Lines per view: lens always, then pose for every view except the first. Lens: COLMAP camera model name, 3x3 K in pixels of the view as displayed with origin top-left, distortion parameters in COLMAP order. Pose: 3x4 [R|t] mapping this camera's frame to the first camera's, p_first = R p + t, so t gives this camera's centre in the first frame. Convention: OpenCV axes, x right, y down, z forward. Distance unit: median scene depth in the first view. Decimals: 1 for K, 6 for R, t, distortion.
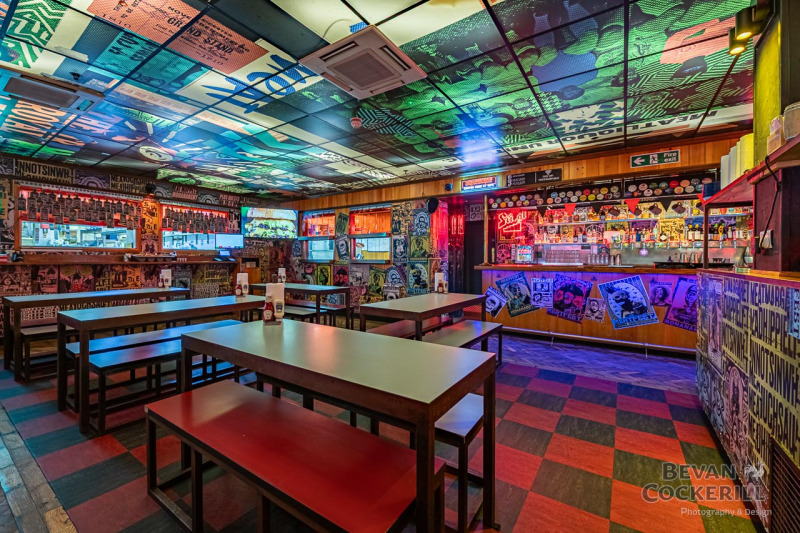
lens RADIAL K [[320.1, 0, 383.0], [0, 320.1, 260.8], [0, 0, 1]] dist [-0.001067, -0.000636]
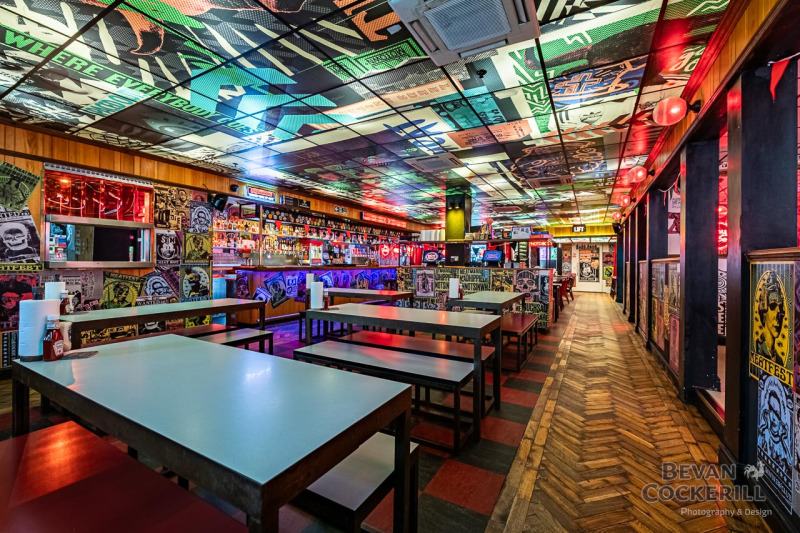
lens RADIAL K [[326.7, 0, 399.8], [0, 326.7, 263.6], [0, 0, 1]] dist [-0.002295, -0.000799]
pose [[-0.064924, -0.007889, 0.997859, -0.995358], [-0.003888, 0.999963, 0.007653, -0.010595], [-0.997883, -0.003383, -0.064952, 0.675333]]
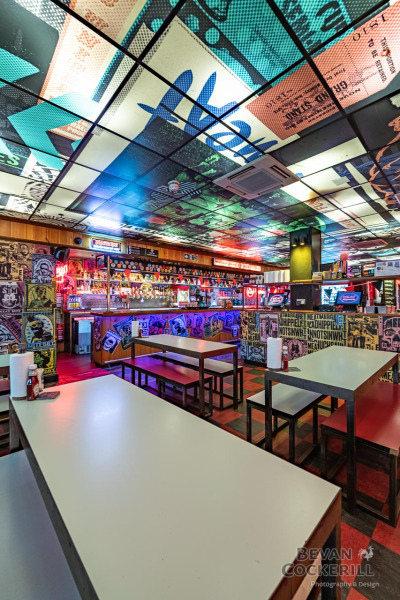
lens RADIAL K [[245.1, 0, 203.6], [0, 245.1, 298.4], [0, 0, 1]] dist [-0.002295, -0.000799]
pose [[0.217582, 0.006135, 0.976023, -0.598334], [0.013433, 0.999867, -0.009280, -0.031081], [-0.975950, 0.015130, 0.217471, 0.506788]]
